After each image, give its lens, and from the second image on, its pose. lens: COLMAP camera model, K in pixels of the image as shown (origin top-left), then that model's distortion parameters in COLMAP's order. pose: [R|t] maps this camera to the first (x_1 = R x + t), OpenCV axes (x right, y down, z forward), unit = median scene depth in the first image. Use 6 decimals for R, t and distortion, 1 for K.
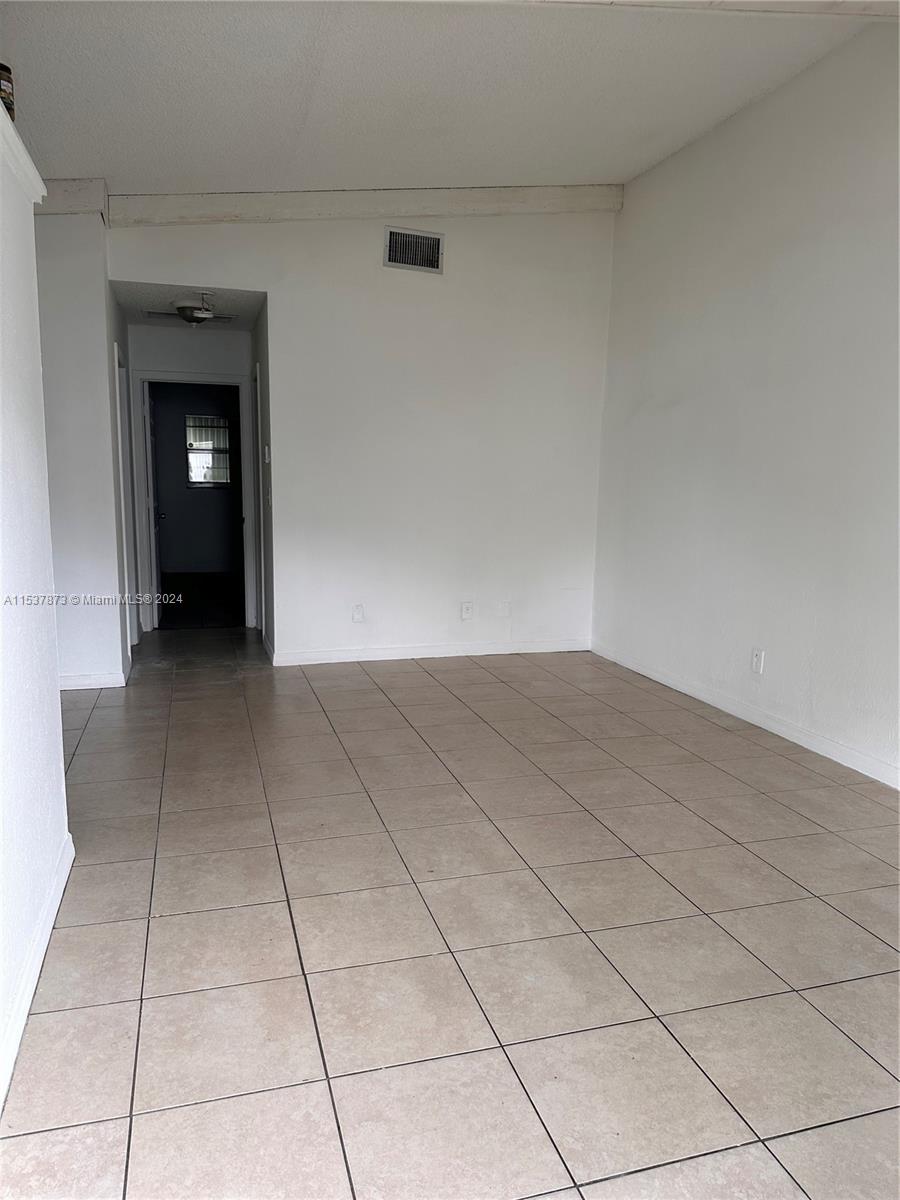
lens RADIAL K [[845.8, 0, 450.5], [0, 845.8, 608.5], [0, 0, 1]] dist [0.021020, -0.004706]
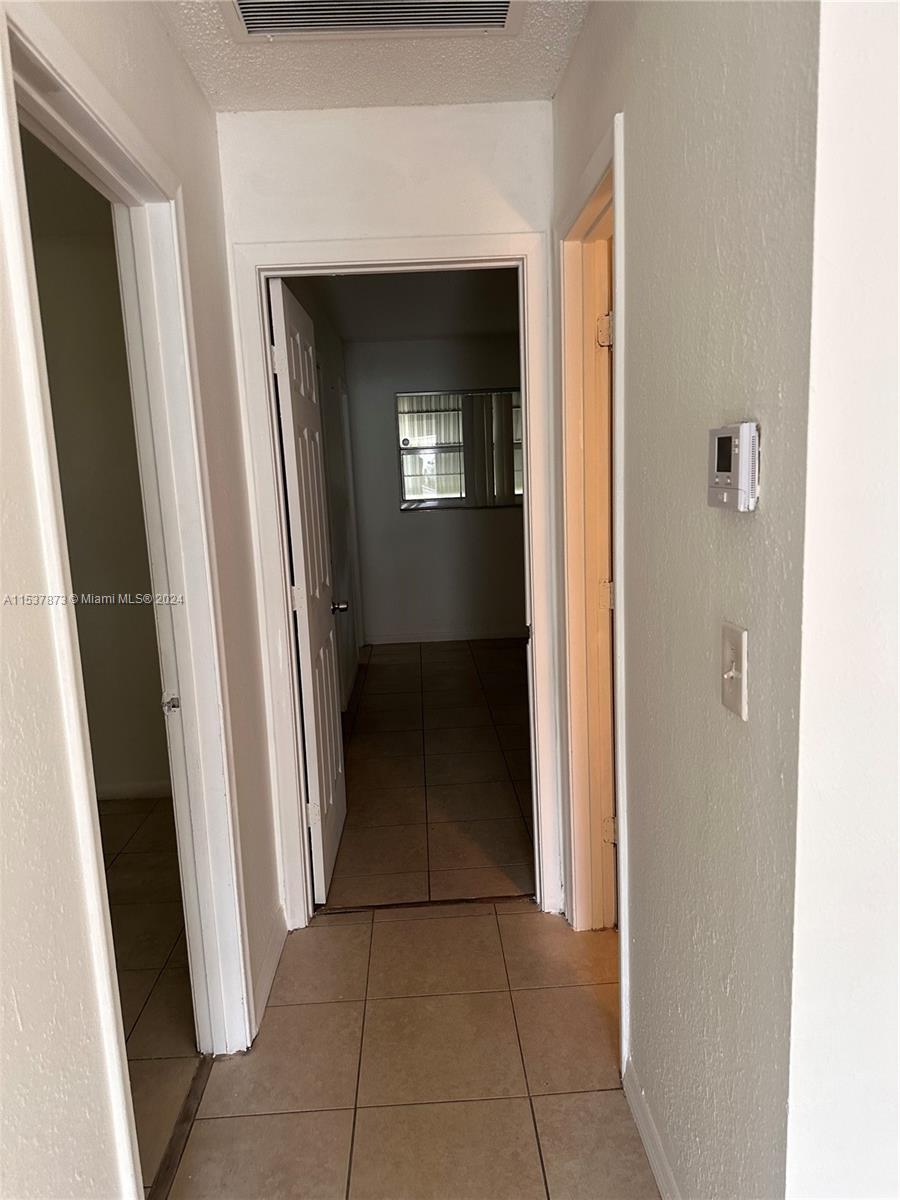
lens RADIAL K [[845.8, 0, 446.4], [0, 845.8, 598.6], [0, 0, 1]] dist [0.021020, -0.004706]
pose [[0.968322, -0.000407, -0.249705, -0.117311], [0.002763, 0.999955, 0.009088, -0.080143], [0.249691, -0.009490, 0.968279, 0.390166]]
